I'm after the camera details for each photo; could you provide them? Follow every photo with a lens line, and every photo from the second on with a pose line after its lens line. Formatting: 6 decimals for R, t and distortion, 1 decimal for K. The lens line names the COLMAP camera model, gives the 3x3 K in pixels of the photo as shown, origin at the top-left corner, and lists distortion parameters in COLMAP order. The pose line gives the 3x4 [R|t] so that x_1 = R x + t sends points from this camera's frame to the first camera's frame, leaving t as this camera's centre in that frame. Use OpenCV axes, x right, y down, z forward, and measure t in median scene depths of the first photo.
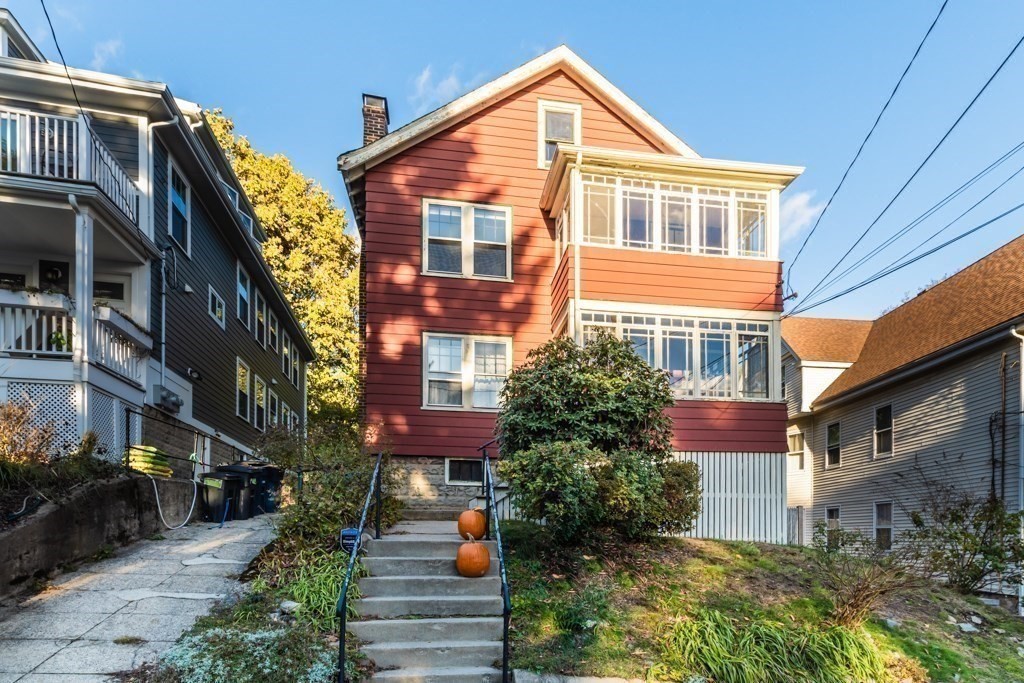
lens RADIAL K [[459.2, 0, 512.9], [0, 459.2, 282.4], [0, 0, 1]] dist [0.004507, -0.000569]
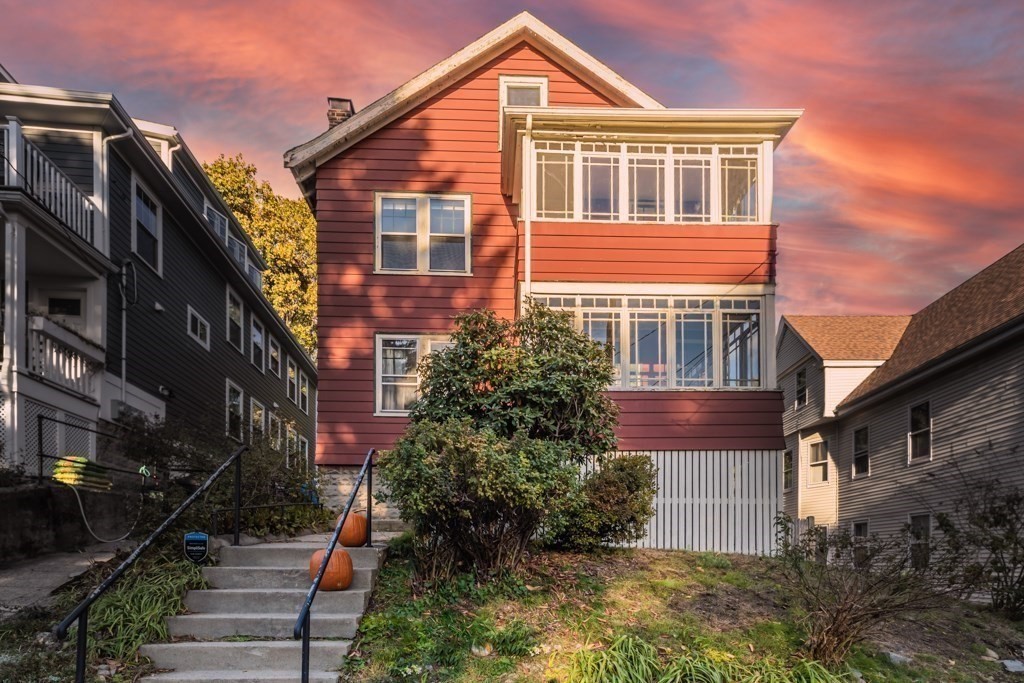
lens RADIAL K [[445.8, 0, 508.6], [0, 445.8, 333.7], [0, 0, 1]] dist [0.002941, 0.000950]
pose [[0.995073, -0.043685, -0.089005, 0.160000], [0.046701, 0.998393, 0.032090, 0.097298], [0.087460, -0.036088, 0.995514, 0.142919]]
